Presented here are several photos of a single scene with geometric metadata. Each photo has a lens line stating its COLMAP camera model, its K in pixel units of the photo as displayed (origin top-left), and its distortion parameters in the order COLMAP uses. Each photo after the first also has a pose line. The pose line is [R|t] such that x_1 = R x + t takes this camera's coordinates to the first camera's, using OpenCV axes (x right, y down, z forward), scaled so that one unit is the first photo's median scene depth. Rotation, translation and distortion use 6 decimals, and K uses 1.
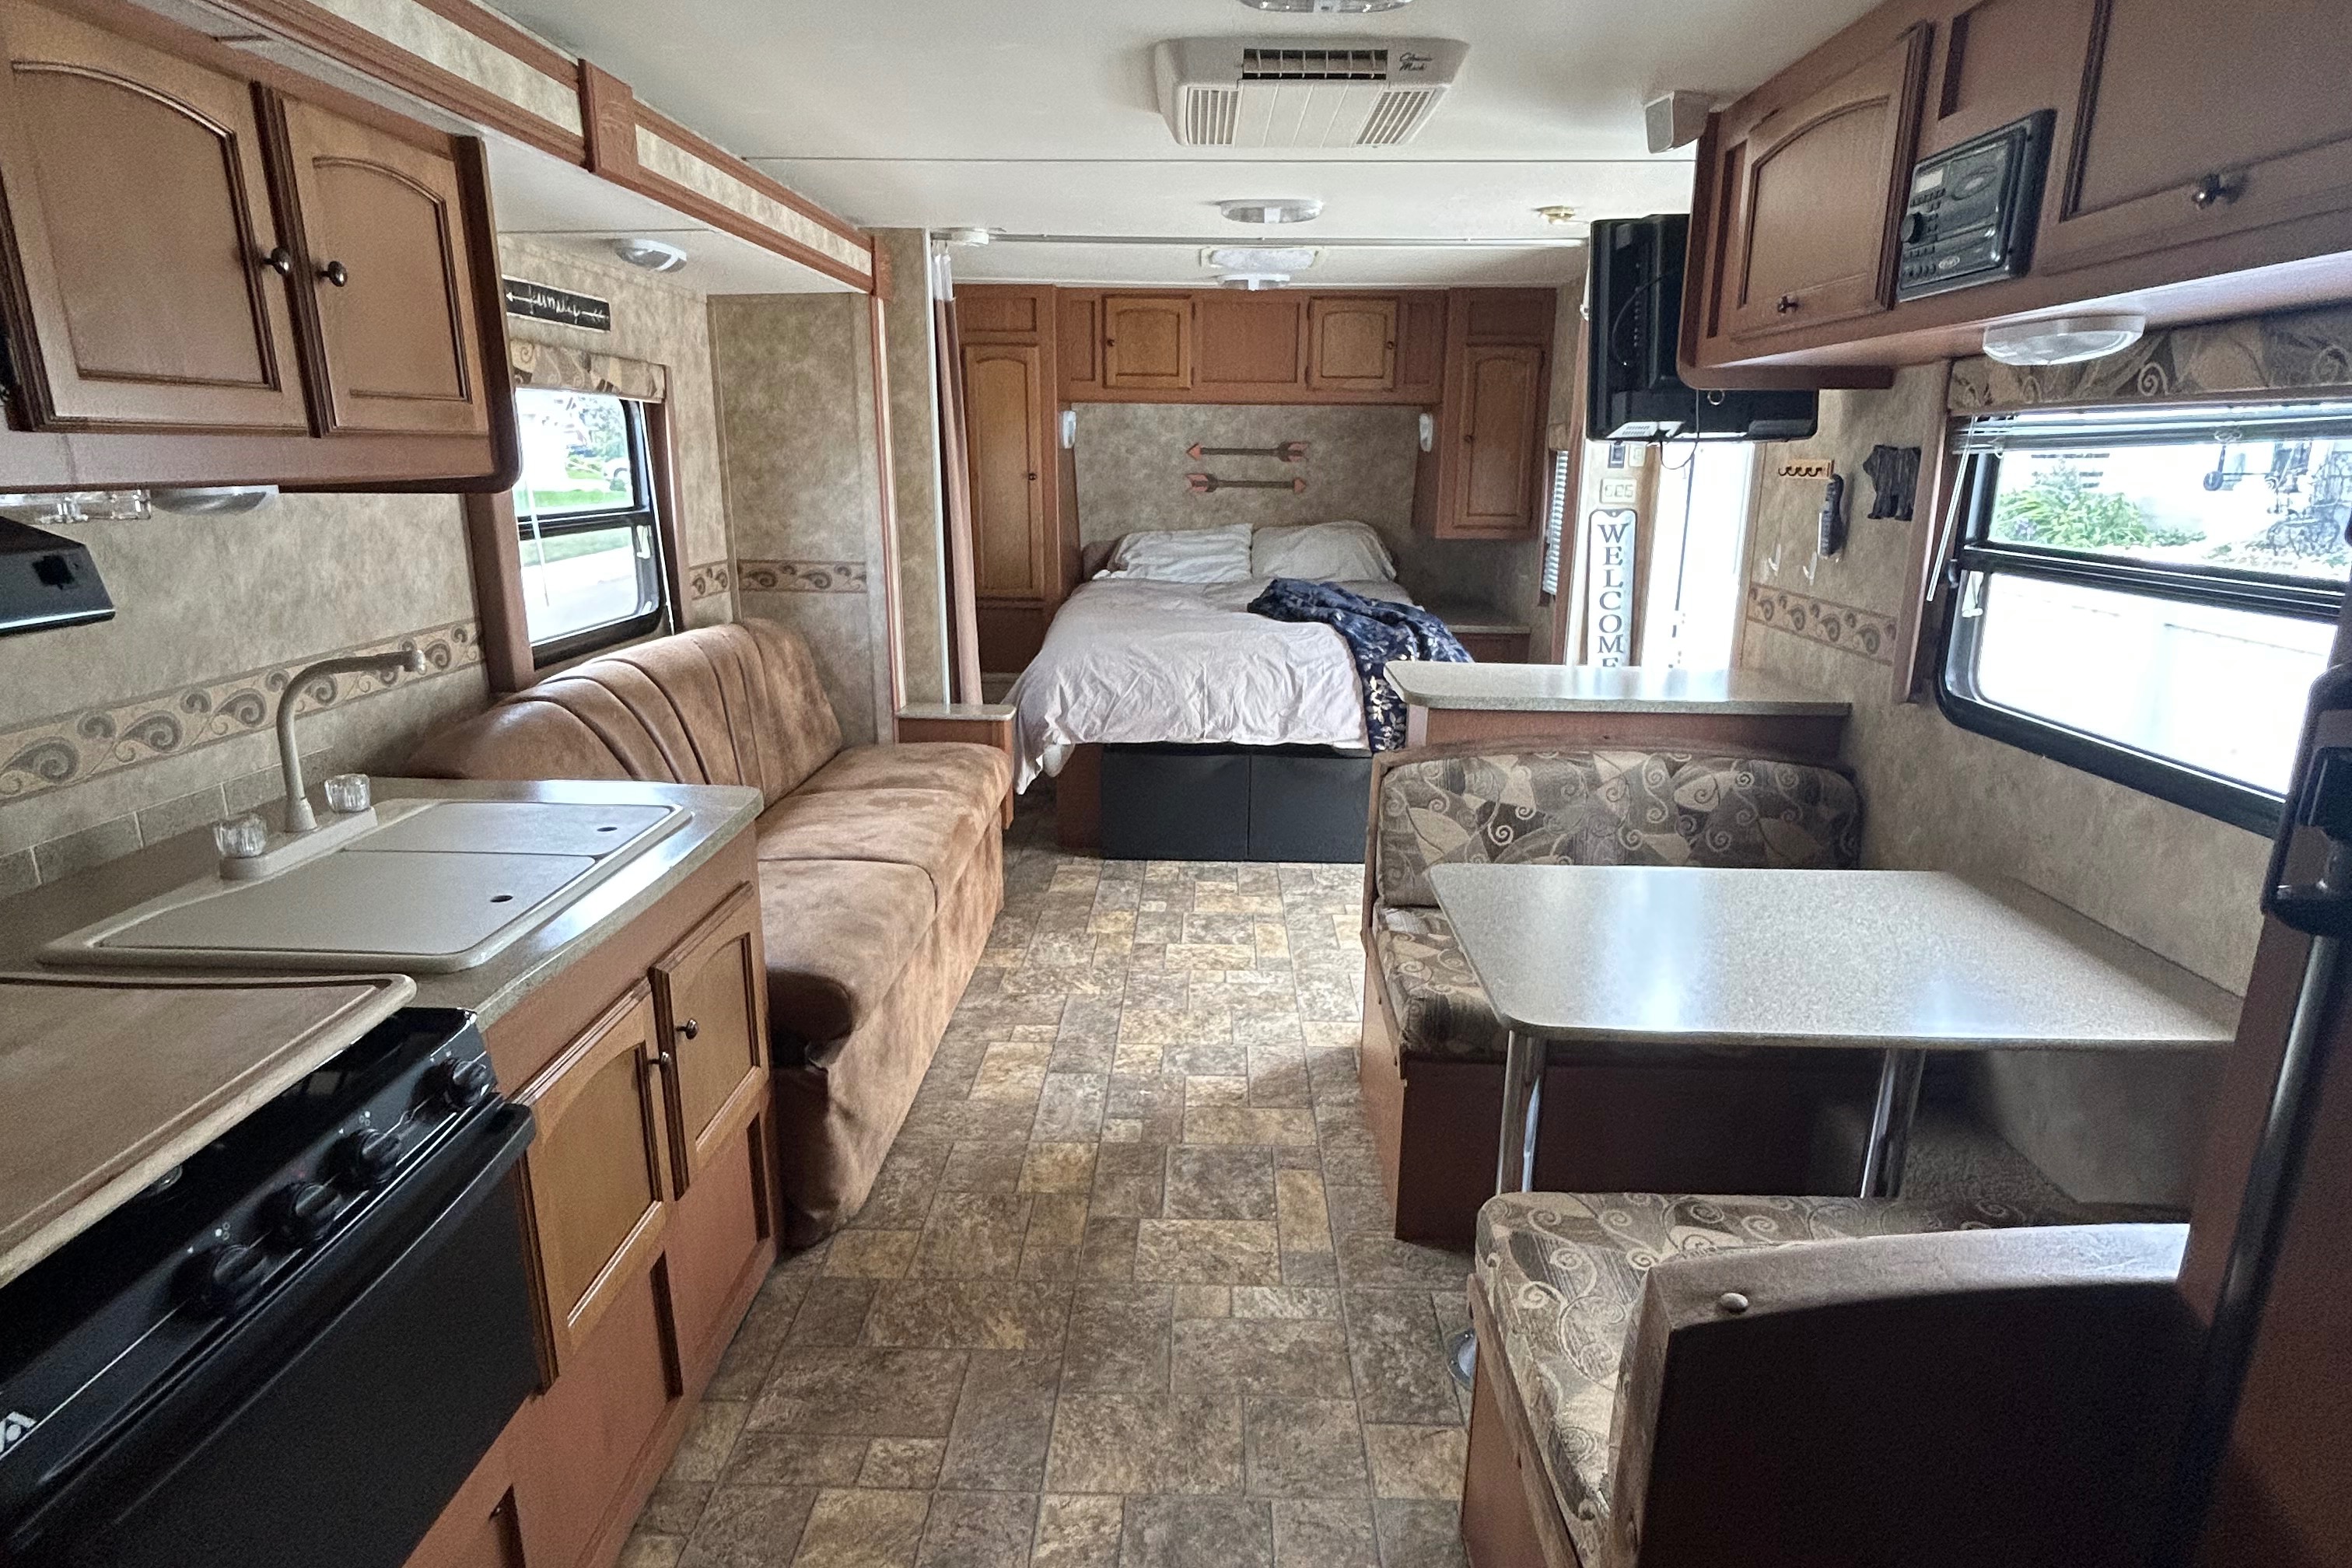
lens RADIAL K [[1253.1, 0, 1176.0], [0, 1253.1, 784.0], [0, 0, 1]] dist [0.003744, 0.002305]
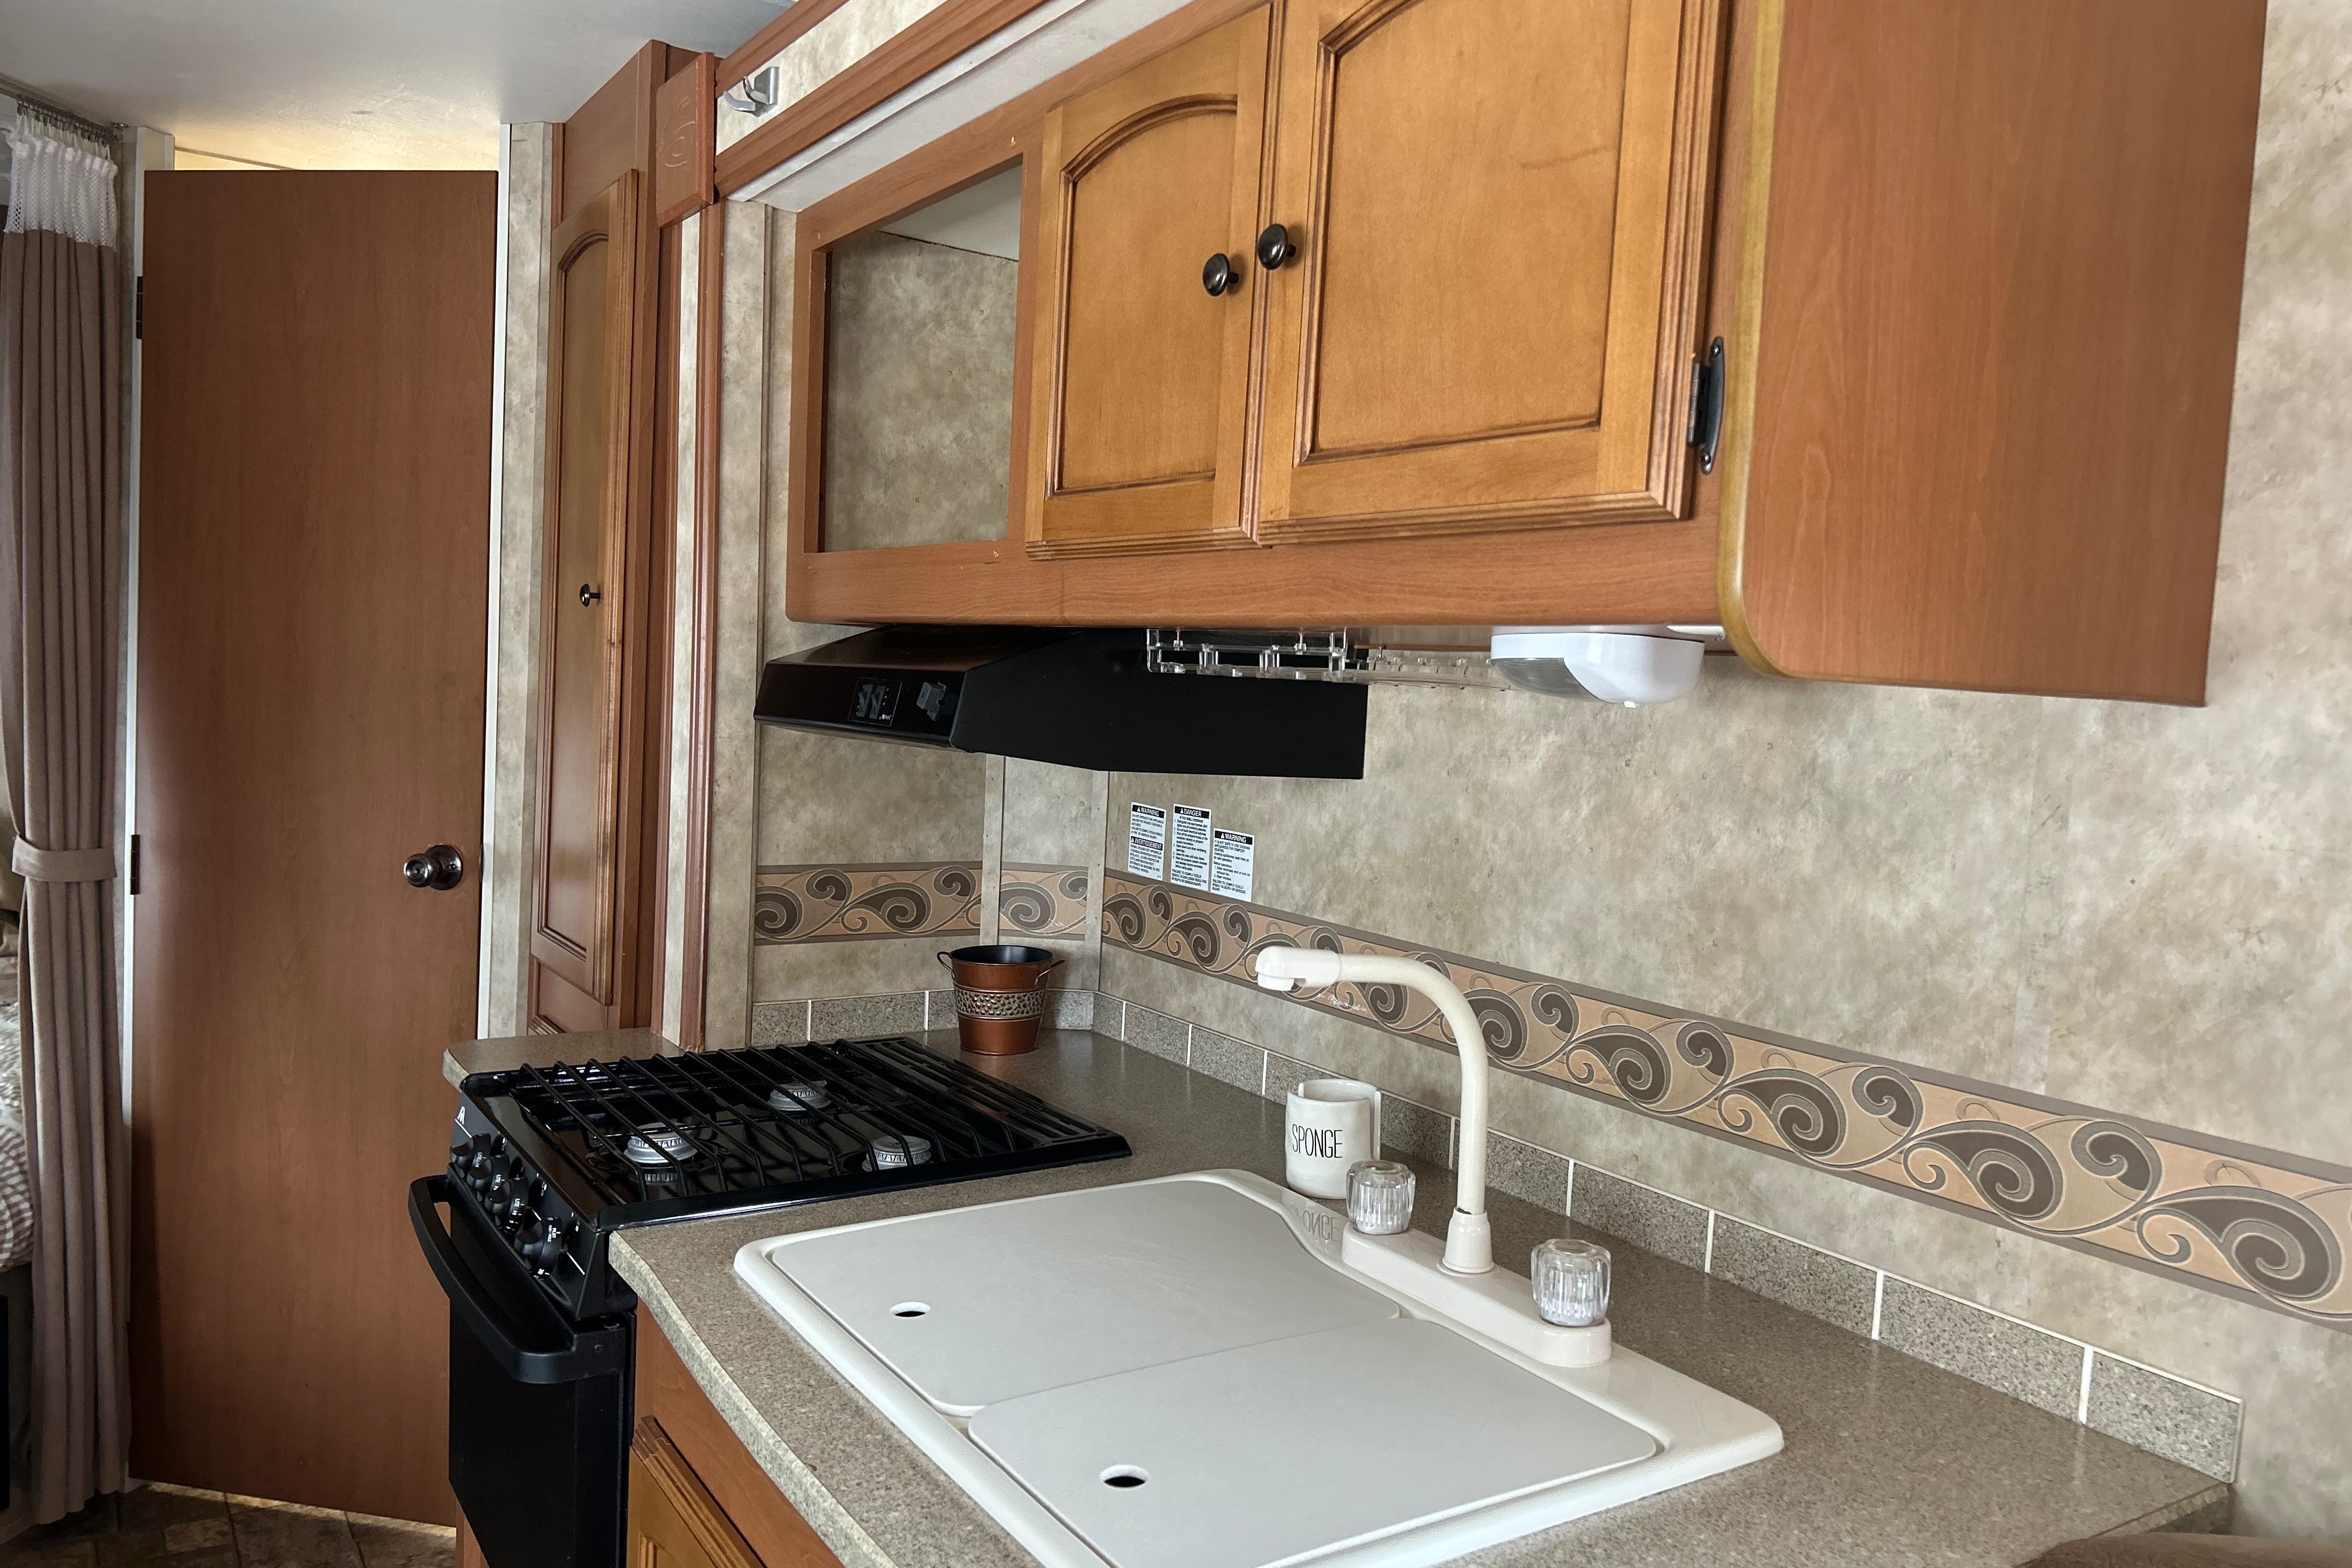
lens RADIAL K [[1747.3, 0, 1176.0], [0, 1747.3, 784.0], [0, 0, 1]] dist [0.062923, -0.058296]
pose [[-0.821285, 0.009868, -0.570433, -0.115509], [-0.184048, 0.941812, 0.281276, -0.240392], [0.540017, 0.335995, -0.771680, 0.994043]]
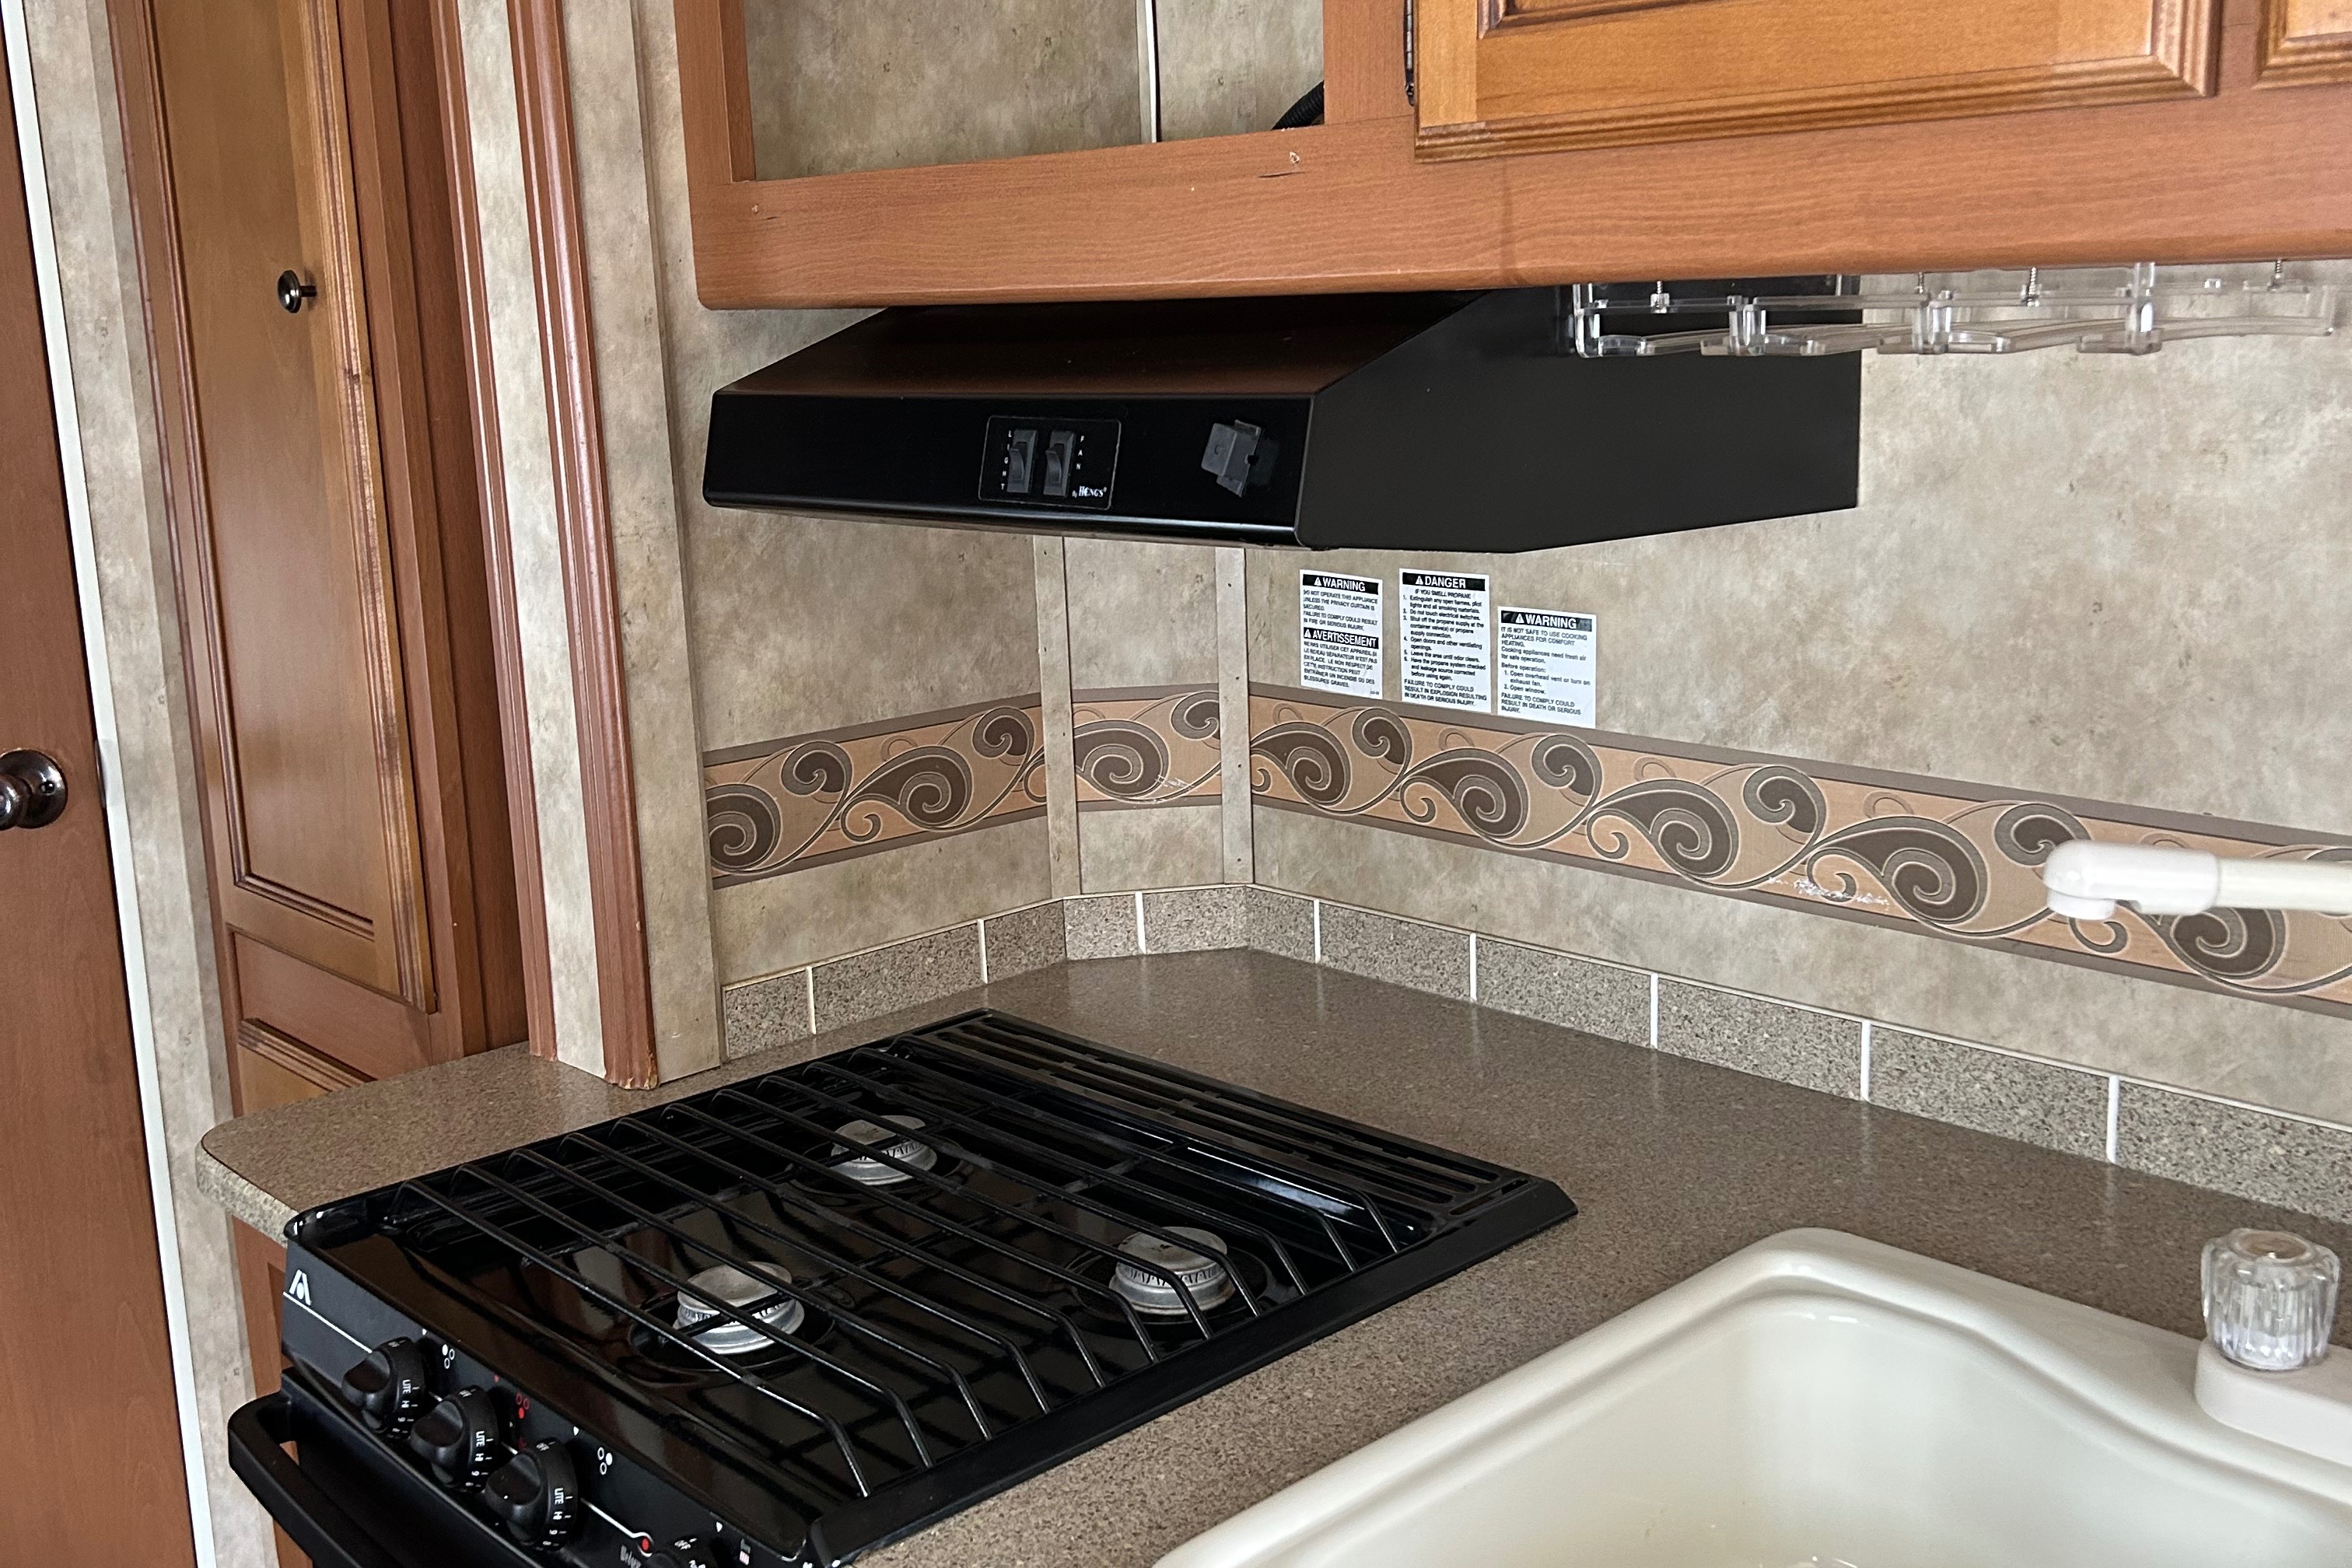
lens RADIAL K [[2362.7, 0, 1128.5], [0, 2362.7, 781.7], [0, 0, 1]] dist [0.129620, -0.346809]
pose [[-0.720487, 0.179435, -0.669852, -0.078463], [-0.134576, 0.911403, 0.388888, -0.190376], [0.680285, 0.370335, -0.632507, 0.741812]]
